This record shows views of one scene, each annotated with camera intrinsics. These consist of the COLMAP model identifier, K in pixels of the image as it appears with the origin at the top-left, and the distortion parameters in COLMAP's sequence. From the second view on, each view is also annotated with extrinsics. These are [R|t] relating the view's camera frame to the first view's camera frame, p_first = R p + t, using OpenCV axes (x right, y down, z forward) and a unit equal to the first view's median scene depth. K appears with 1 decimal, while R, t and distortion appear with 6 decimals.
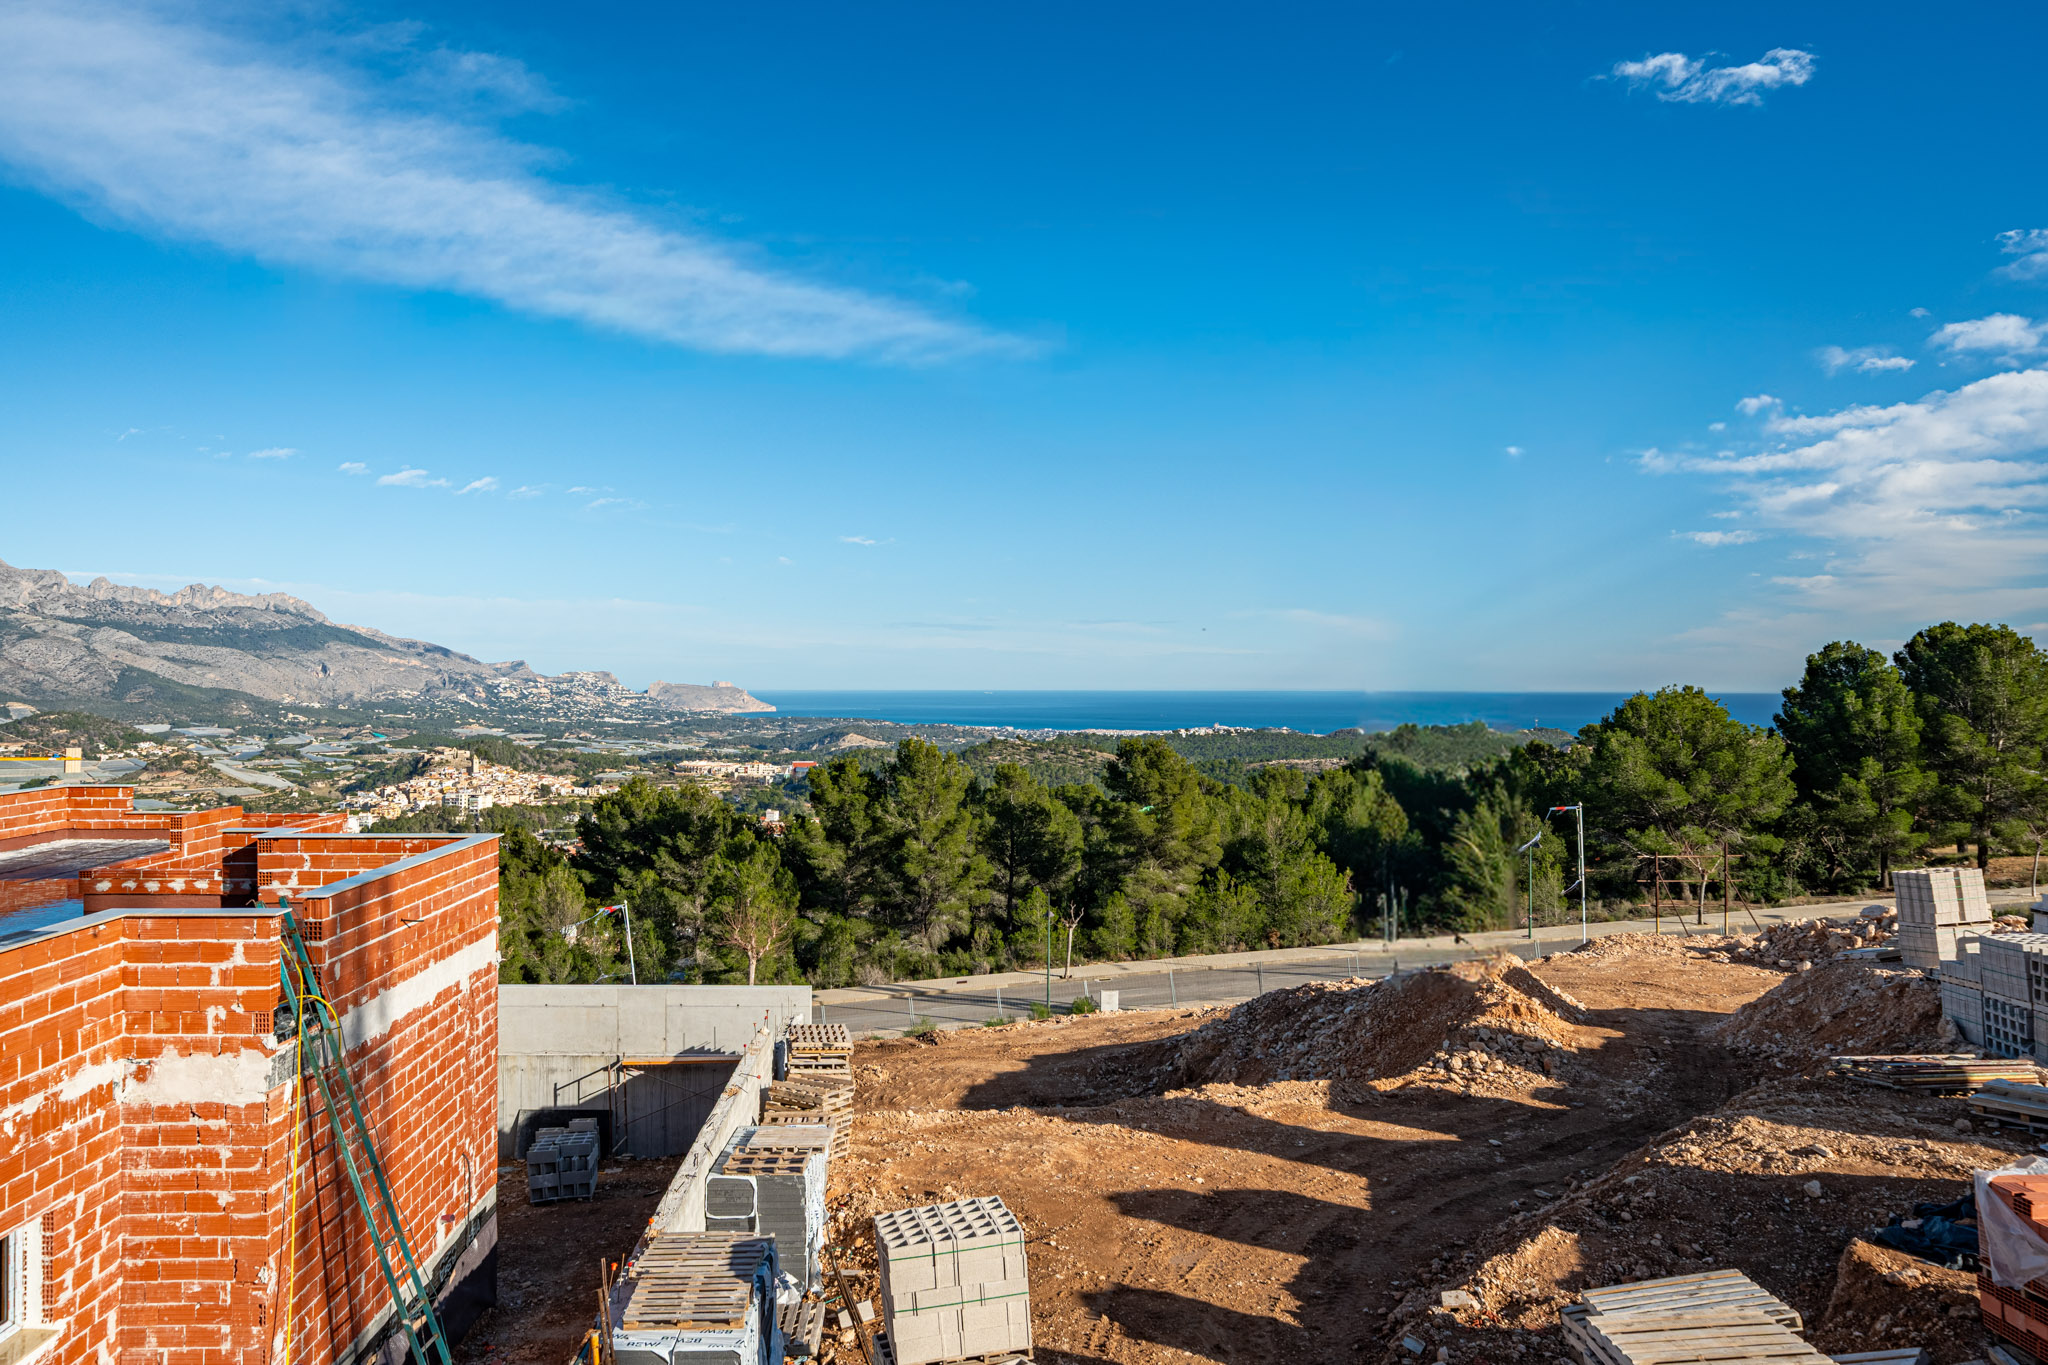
lens RADIAL K [[1406.9, 0, 981.8], [0, 1406.9, 644.9], [0, 0, 1]] dist [-0.003355, 0.005173]
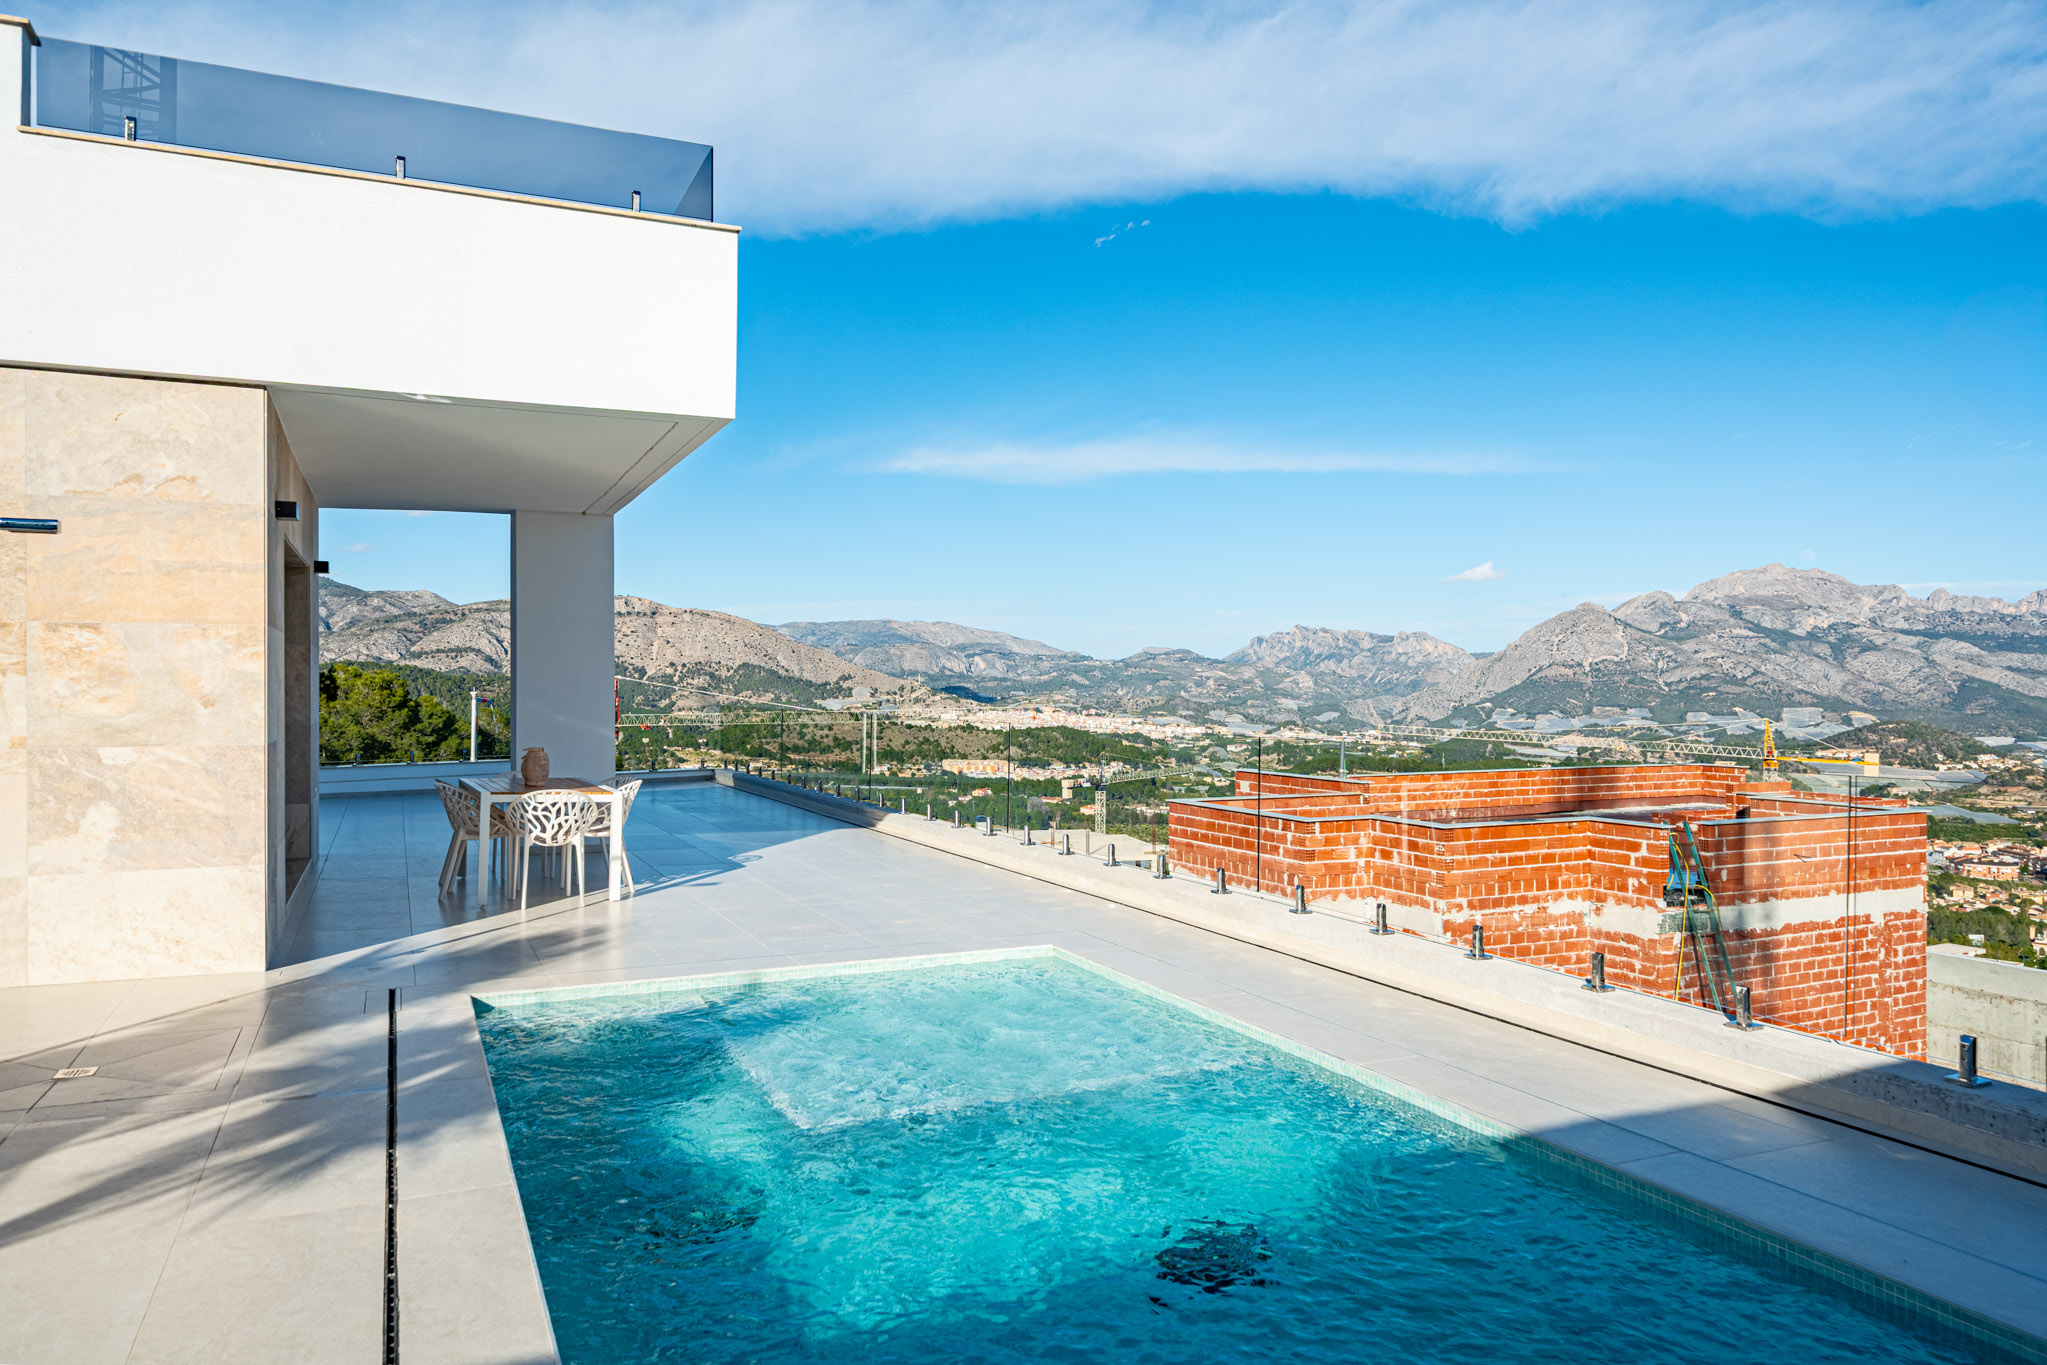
lens RADIAL K [[1406.2, 0, 1016.6], [0, 1406.2, 717.0], [0, 0, 1]] dist [-0.003355, 0.005173]
pose [[0.410449, 0.020825, -0.911646, 0.655886], [0.018750, 0.999335, 0.031270, -0.001453], [0.911691, -0.029928, 0.409786, -0.340840]]
